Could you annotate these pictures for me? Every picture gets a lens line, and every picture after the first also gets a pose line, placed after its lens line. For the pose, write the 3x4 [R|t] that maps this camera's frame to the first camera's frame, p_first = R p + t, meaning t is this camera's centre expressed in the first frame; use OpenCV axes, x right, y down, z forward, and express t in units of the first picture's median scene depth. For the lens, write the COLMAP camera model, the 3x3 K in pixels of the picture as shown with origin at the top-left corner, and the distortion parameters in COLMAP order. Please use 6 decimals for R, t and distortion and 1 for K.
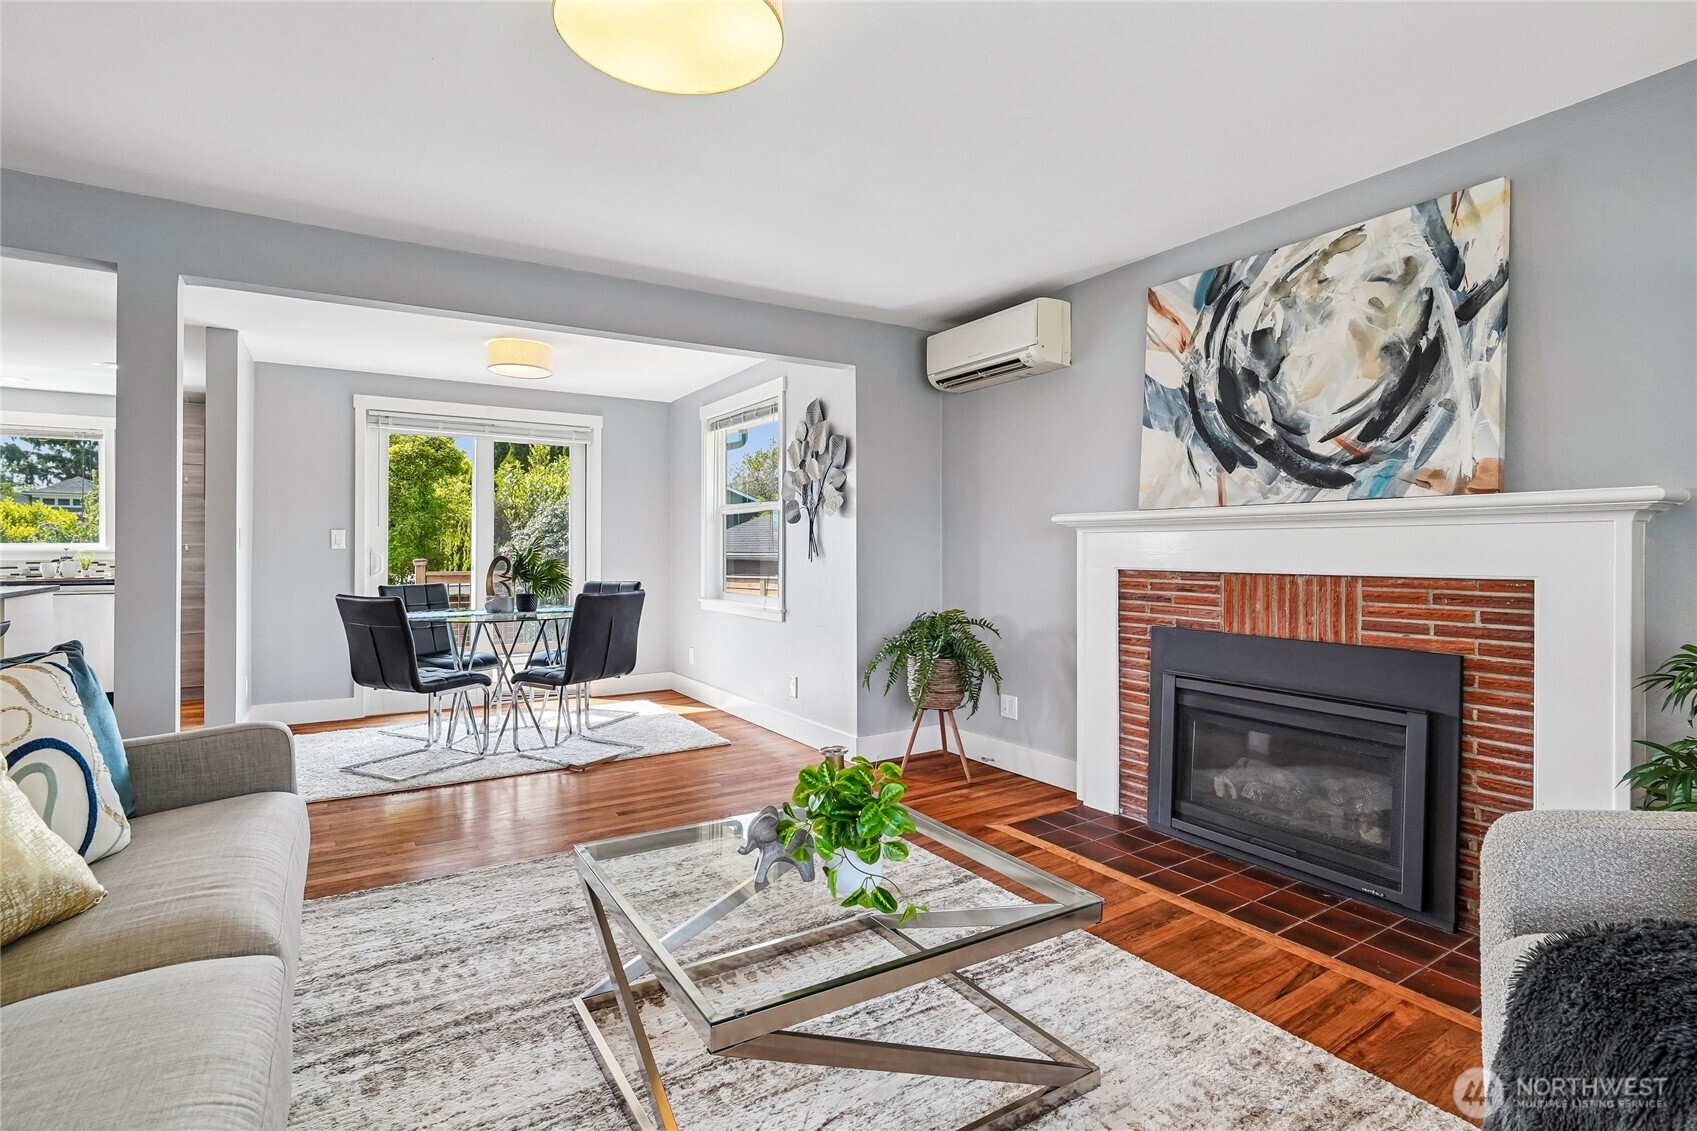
lens RADIAL K [[821.8, 0, 860.7], [0, 821.8, 538.0], [0, 0, 1]] dist [-0.006567, 0.000237]
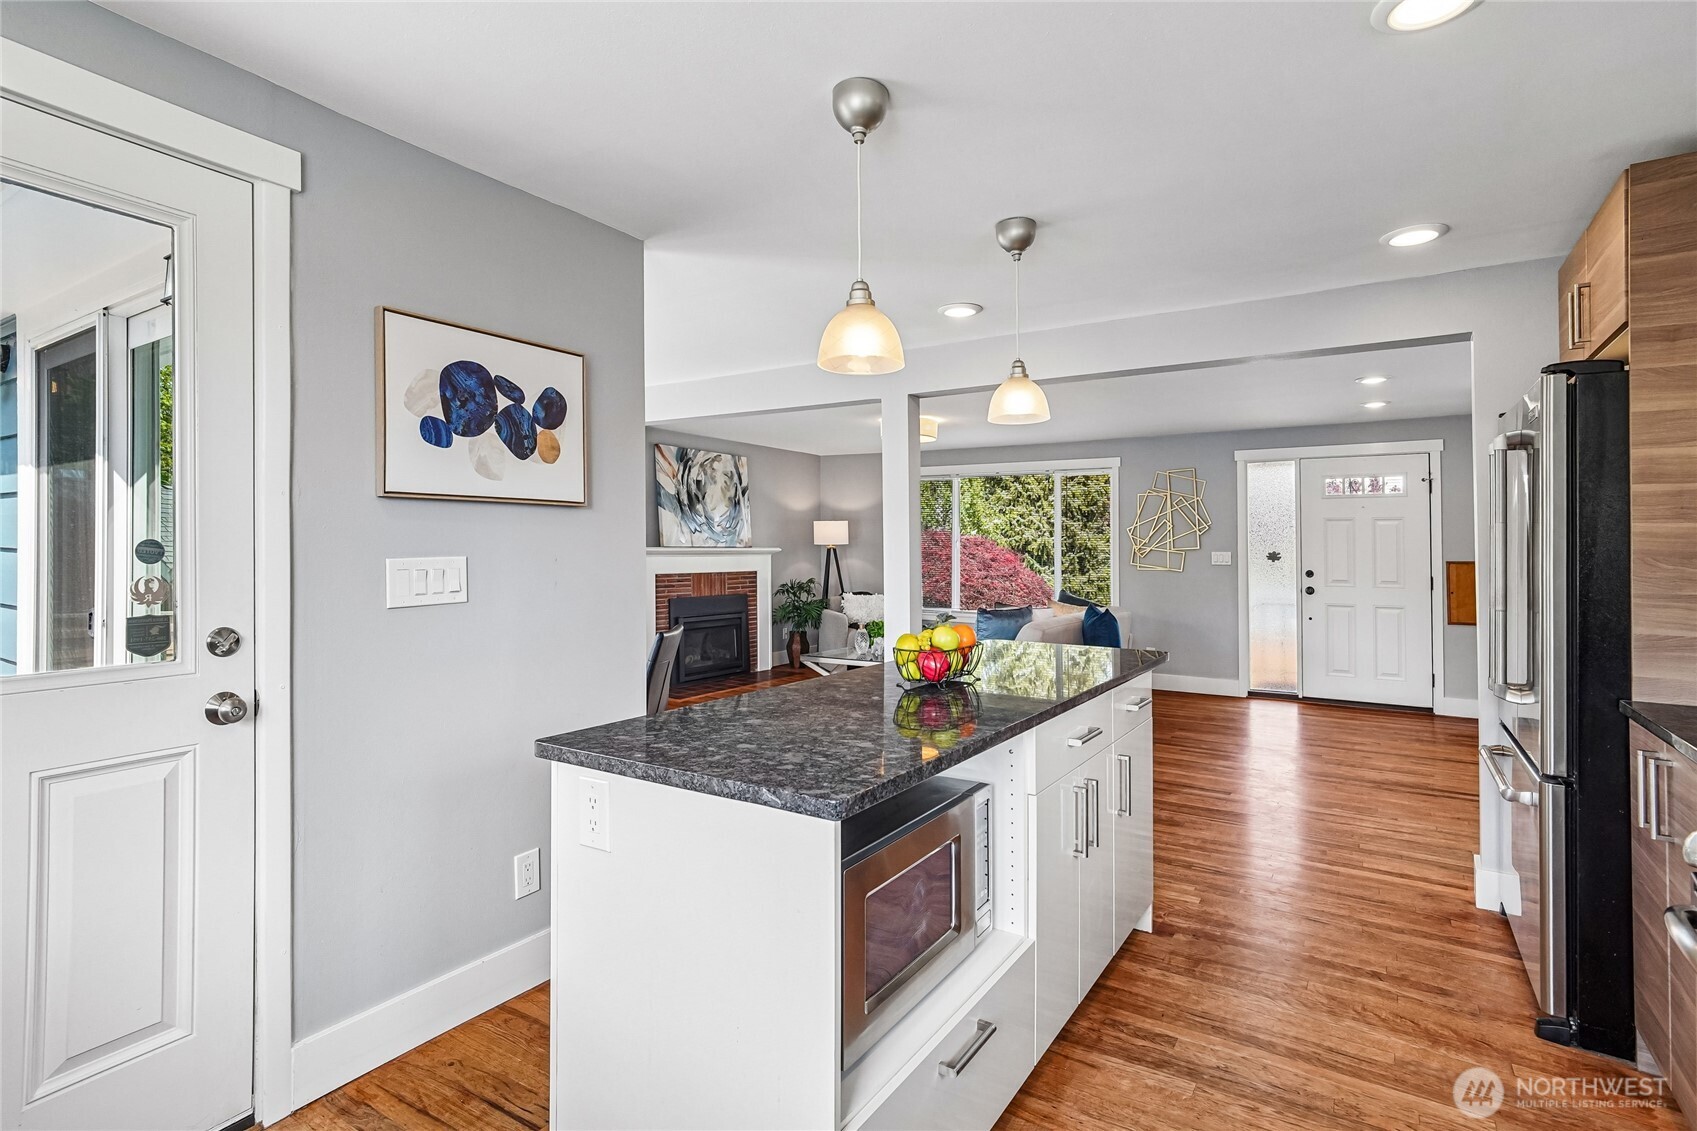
lens RADIAL K [[842.7, 0, 854.3], [0, 842.7, 557.4], [0, 0, 1]] dist [0.012396, -0.000109]
pose [[-0.415110, -0.009873, 0.909718, -2.158500], [-0.015608, 0.999871, 0.003730, -0.025021], [-0.909637, -0.012651, -0.415211, 1.658661]]
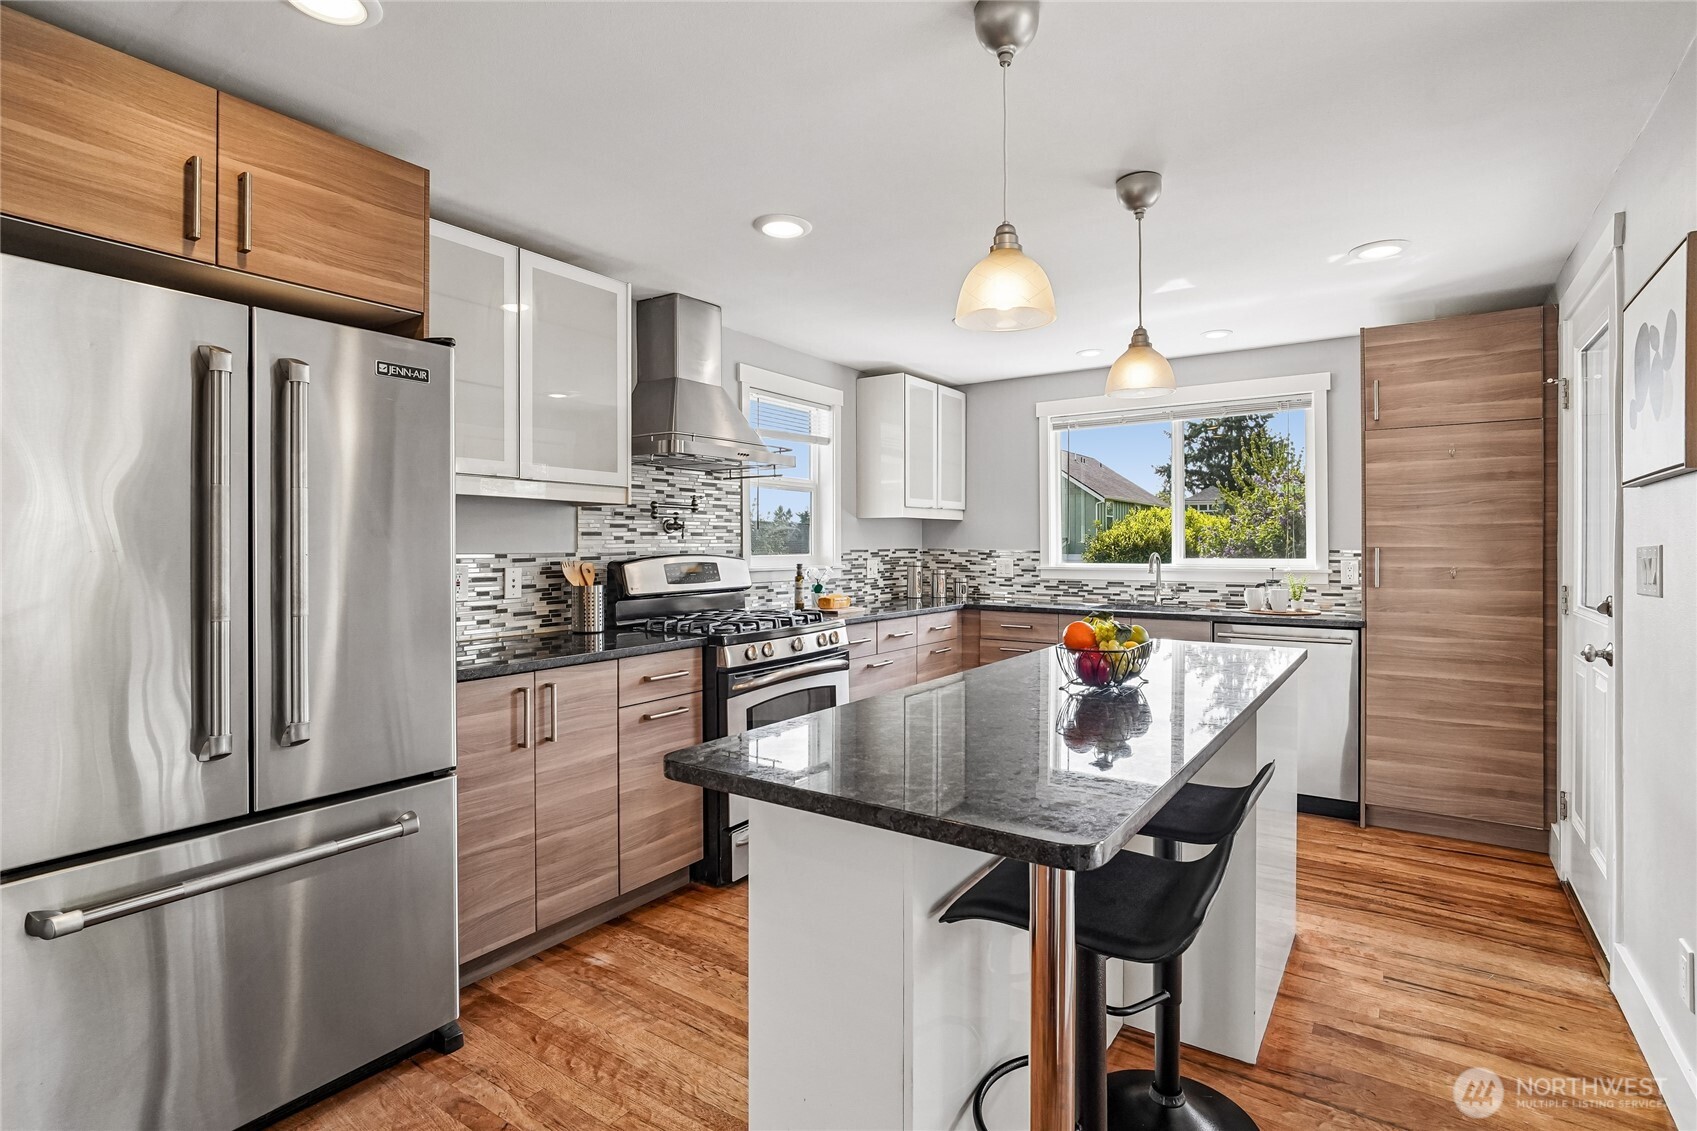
lens RADIAL K [[819.2, 0, 855.4], [0, 819.2, 542.3], [0, 0, 1]] dist [-0.006221, 0.000884]
pose [[0.388019, 0.000476, -0.921651, -0.946601], [0.009068, 0.999949, 0.004334, -0.028066], [0.921607, -0.010039, 0.387995, 0.813361]]
